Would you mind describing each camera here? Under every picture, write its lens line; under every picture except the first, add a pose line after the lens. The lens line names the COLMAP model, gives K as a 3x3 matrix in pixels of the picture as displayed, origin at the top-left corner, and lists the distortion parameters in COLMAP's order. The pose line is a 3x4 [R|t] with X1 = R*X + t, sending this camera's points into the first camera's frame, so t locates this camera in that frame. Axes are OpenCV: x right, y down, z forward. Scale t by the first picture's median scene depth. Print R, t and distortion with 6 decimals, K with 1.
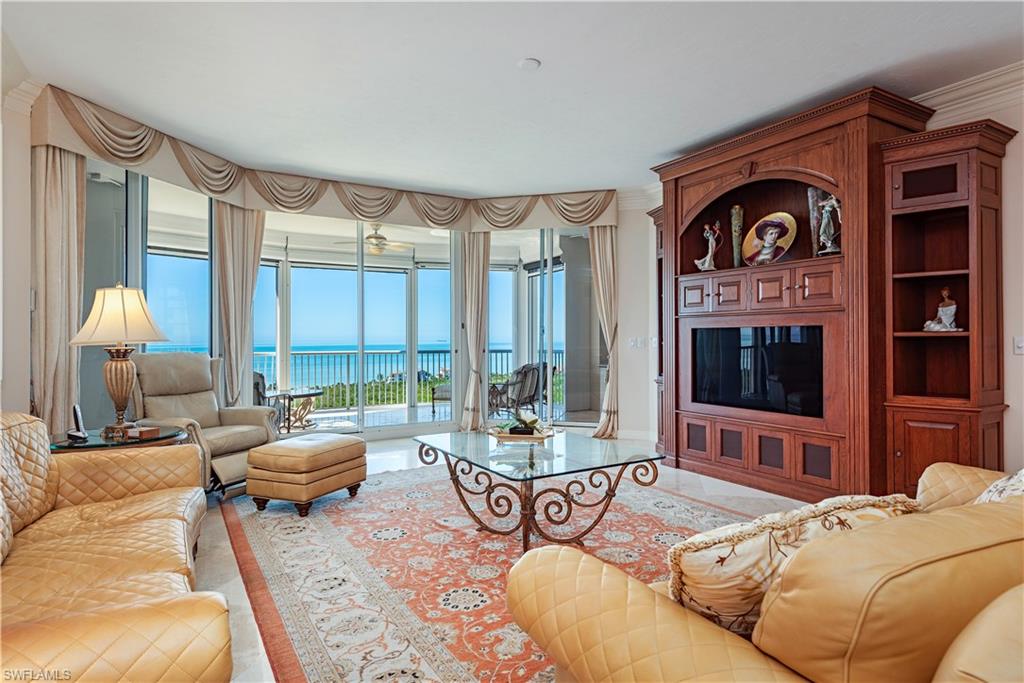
lens RADIAL K [[571.7, 0, 509.8], [0, 571.7, 341.2], [0, 0, 1]] dist [0.005370, -0.000087]
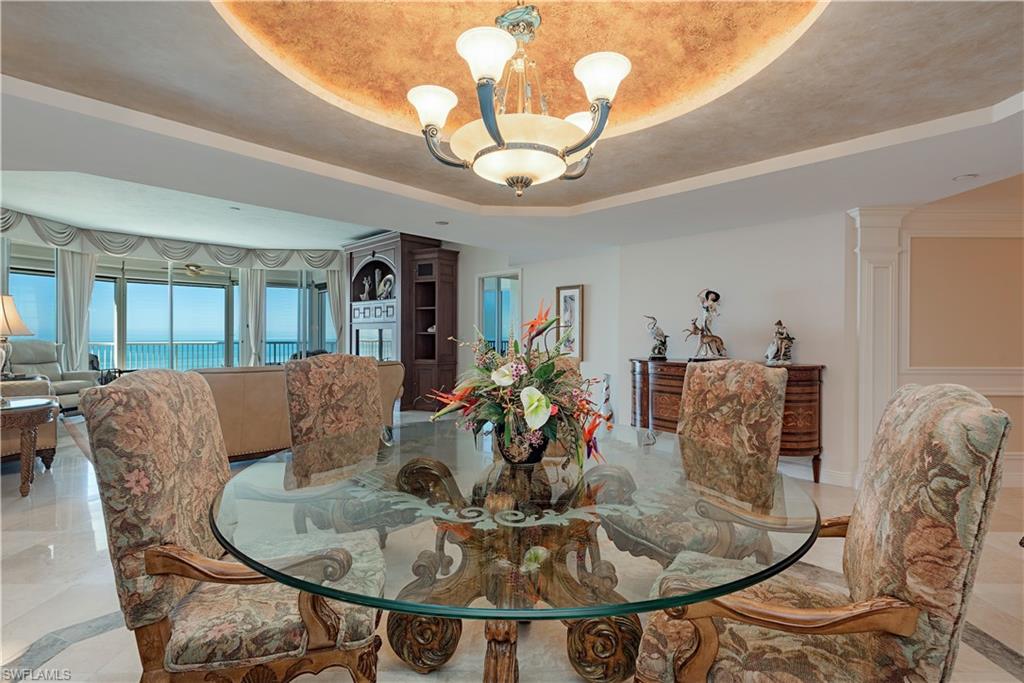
lens RADIAL K [[477.2, 0, 515.5], [0, 477.2, 340.9], [0, 0, 1]] dist [-0.001172, 0.000145]
pose [[0.959992, 0.003733, 0.280001, 0.355618], [-0.005873, 0.999960, 0.006804, 0.001770], [-0.279965, -0.008176, 0.959975, -0.676055]]
